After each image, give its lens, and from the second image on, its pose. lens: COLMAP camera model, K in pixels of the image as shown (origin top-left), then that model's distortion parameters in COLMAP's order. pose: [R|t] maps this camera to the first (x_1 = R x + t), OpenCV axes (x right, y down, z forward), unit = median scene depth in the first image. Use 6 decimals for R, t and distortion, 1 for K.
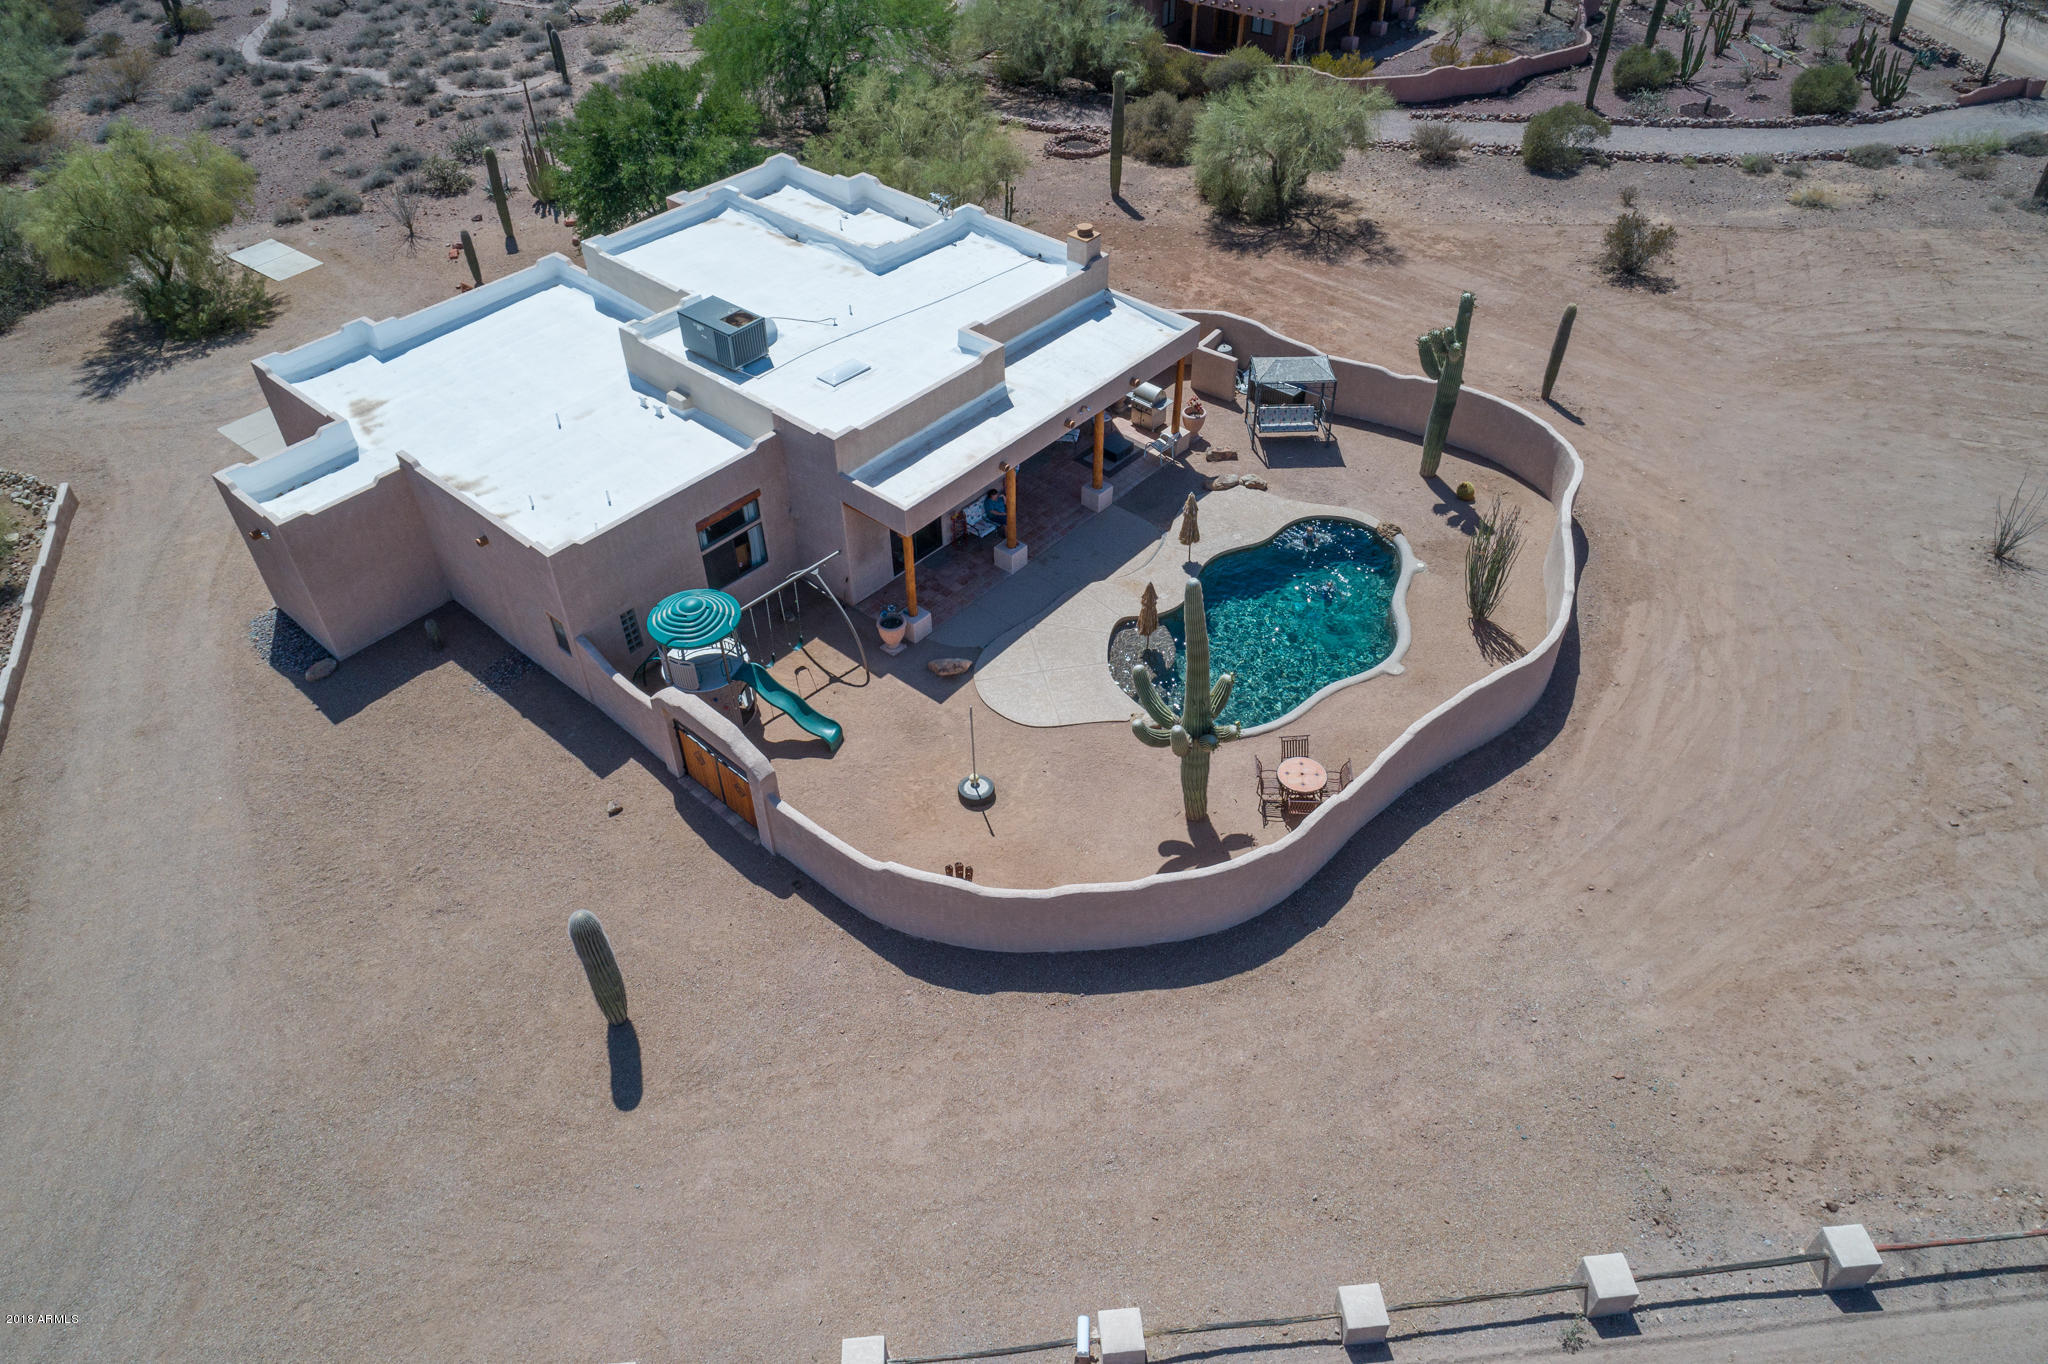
lens RADIAL K [[1376.2, 0, 1024.0], [0, 1376.2, 682.0], [0, 0, 1]] dist [-0.000866, 0.002923]
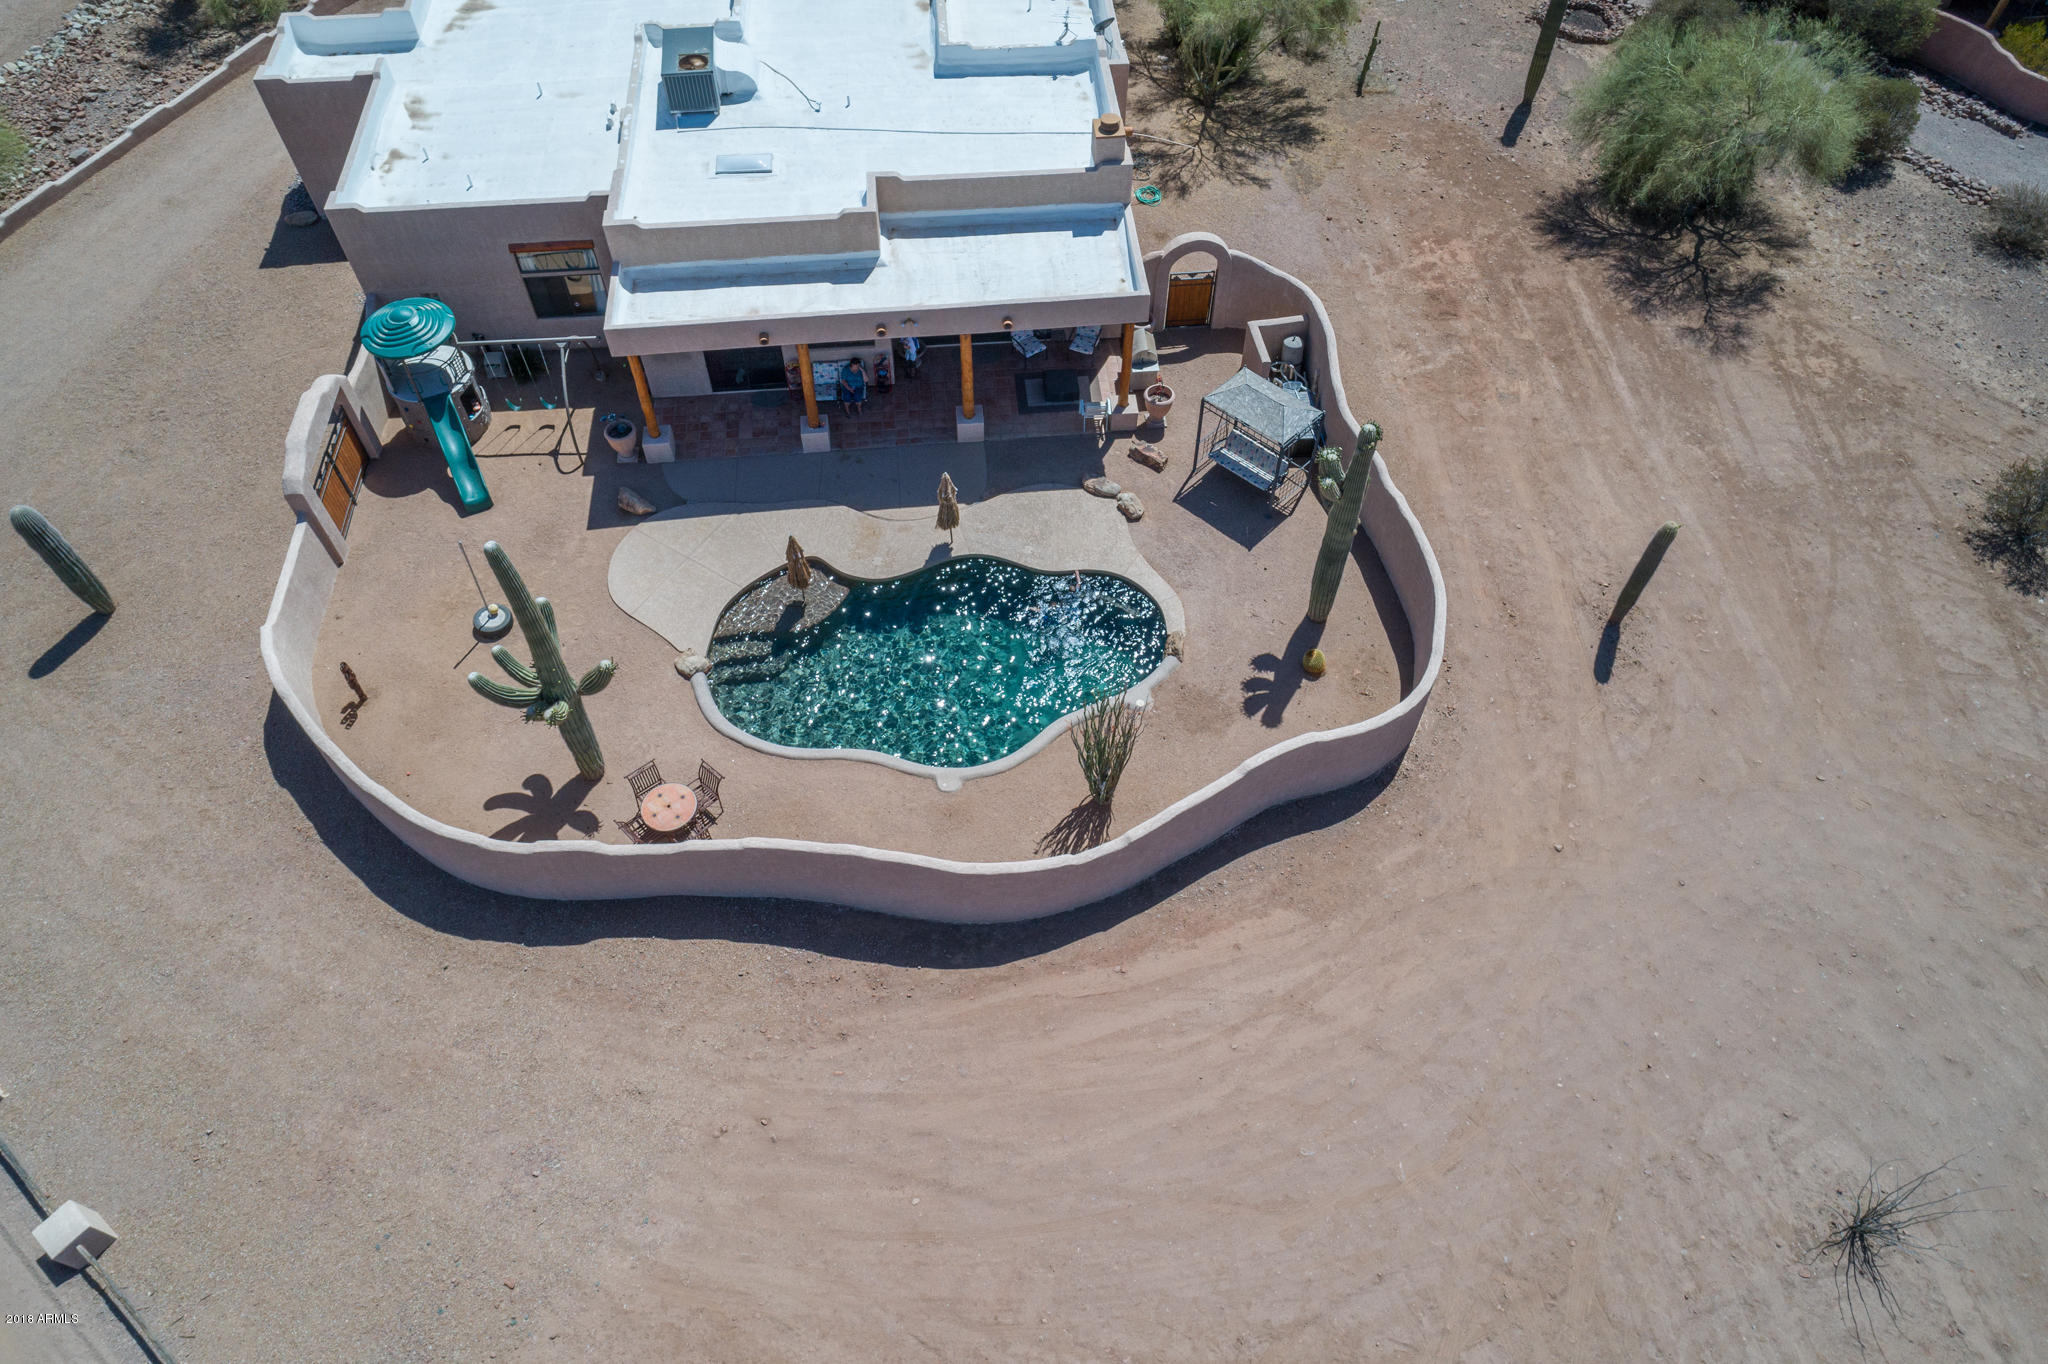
lens RADIAL K [[1377.3, 0, 1024.0], [0, 1377.3, 682.0], [0, 0, 1]] dist [-0.007630, 0.011045]
pose [[0.721285, 0.567000, -0.397818, 0.578072], [-0.469321, 0.822483, 0.321340, -0.334671], [0.509398, -0.045073, 0.859350, 0.311619]]
